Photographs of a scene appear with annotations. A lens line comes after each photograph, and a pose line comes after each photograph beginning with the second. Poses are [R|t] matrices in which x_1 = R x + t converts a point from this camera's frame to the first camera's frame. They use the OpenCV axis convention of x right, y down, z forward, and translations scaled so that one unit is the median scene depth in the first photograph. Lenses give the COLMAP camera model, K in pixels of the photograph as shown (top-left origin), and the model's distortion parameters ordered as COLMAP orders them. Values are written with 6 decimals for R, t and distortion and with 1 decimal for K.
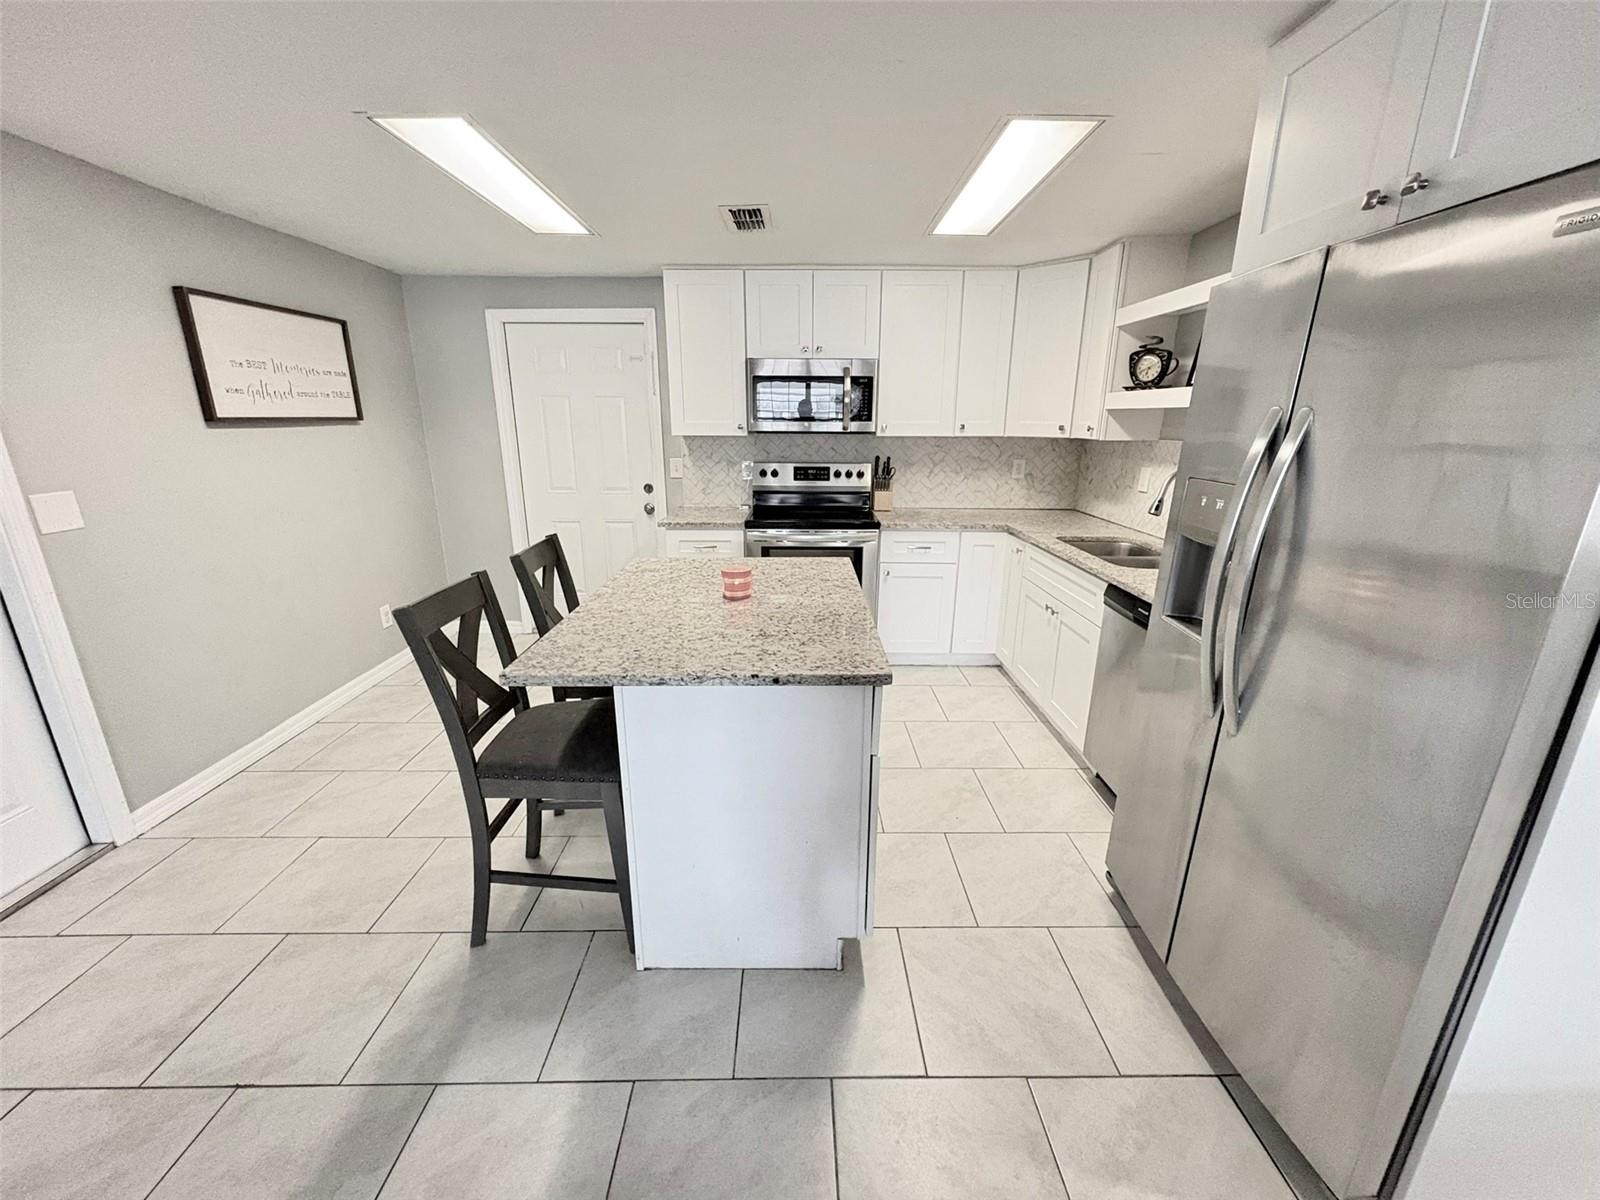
lens RADIAL K [[638.8, 0, 800.0], [0, 638.8, 599.3], [0, 0, 1]] dist [0.002567, -0.000340]
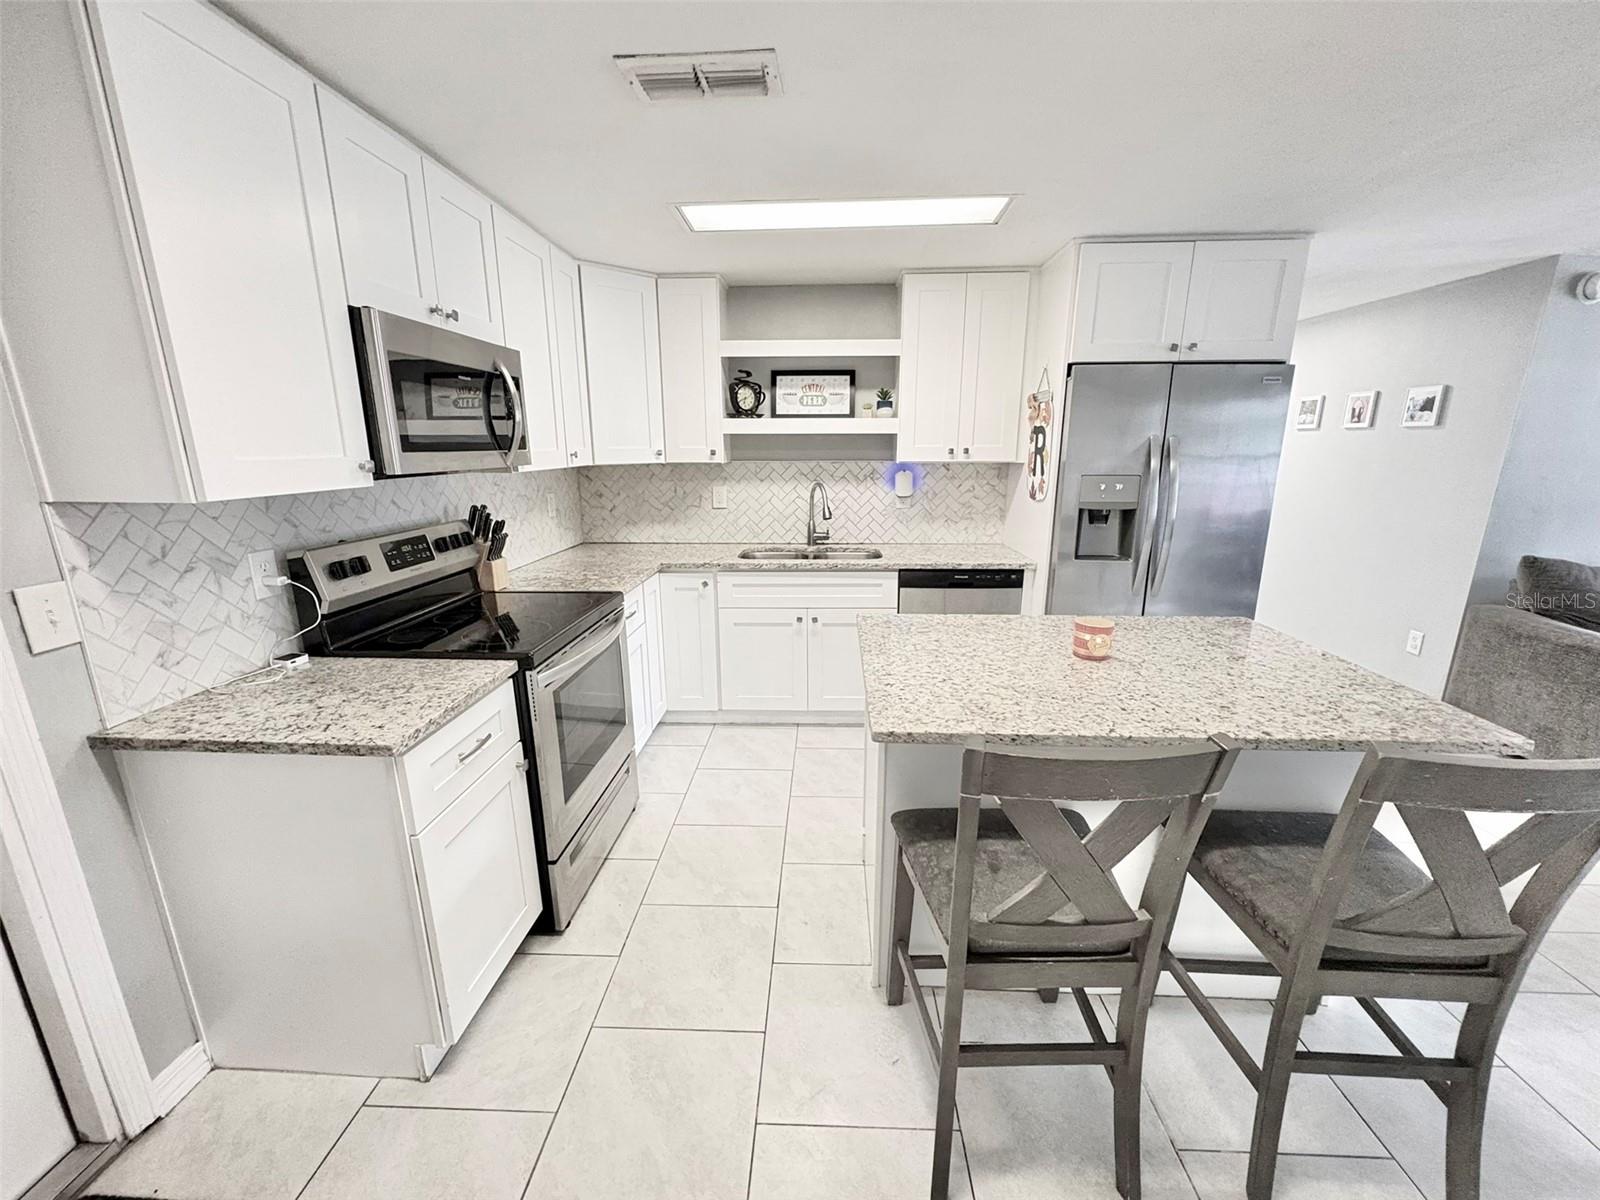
lens RADIAL K [[638.8, 0, 800.4], [0, 638.8, 600.6], [0, 0, 1]] dist [0.002567, -0.000340]
pose [[0.054184, -0.243808, 0.968309, -0.538997], [0.277142, 0.935305, 0.219991, -0.213118], [-0.959300, 0.256439, 0.118248, 0.740059]]
